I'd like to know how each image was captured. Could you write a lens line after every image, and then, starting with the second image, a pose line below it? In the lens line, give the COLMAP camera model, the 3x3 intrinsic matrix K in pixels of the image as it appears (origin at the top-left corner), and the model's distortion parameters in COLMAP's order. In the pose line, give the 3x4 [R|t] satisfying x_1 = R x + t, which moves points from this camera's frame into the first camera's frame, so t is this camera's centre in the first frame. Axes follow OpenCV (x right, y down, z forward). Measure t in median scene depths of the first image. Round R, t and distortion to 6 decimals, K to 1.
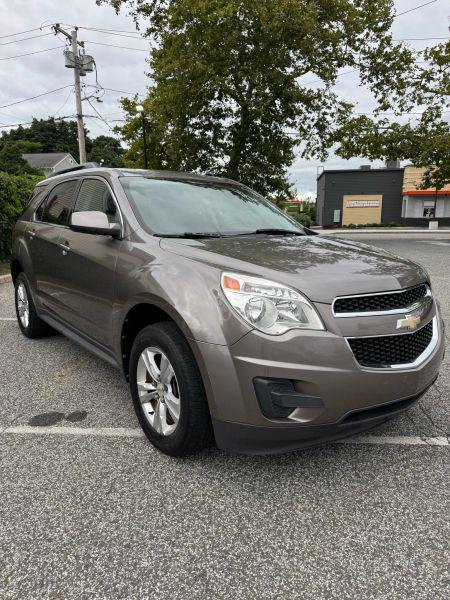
lens RADIAL K [[419.2, 0, 221.9], [0, 419.2, 294.2], [0, 0, 1]] dist [0.029951, -0.033042]
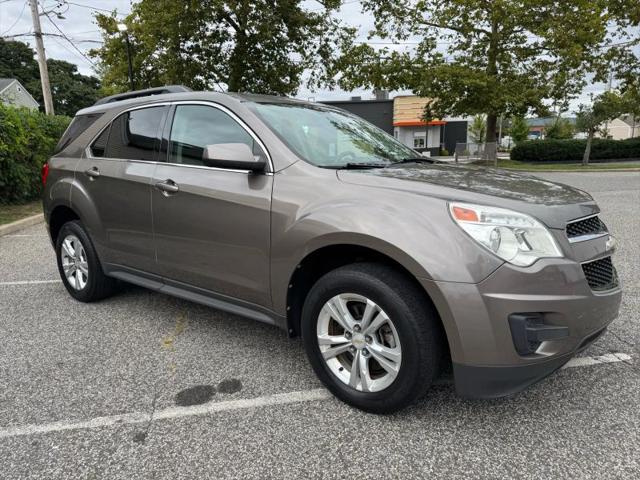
lens RADIAL K [[447.1, 0, 316.1], [0, 447.1, 239.3], [0, 0, 1]] dist [0.029951, -0.033042]
pose [[0.970194, -0.070672, 0.231794, -0.368058], [0.067800, 0.997491, 0.020347, -0.009574], [-0.232650, -0.004025, 0.972552, 0.092900]]
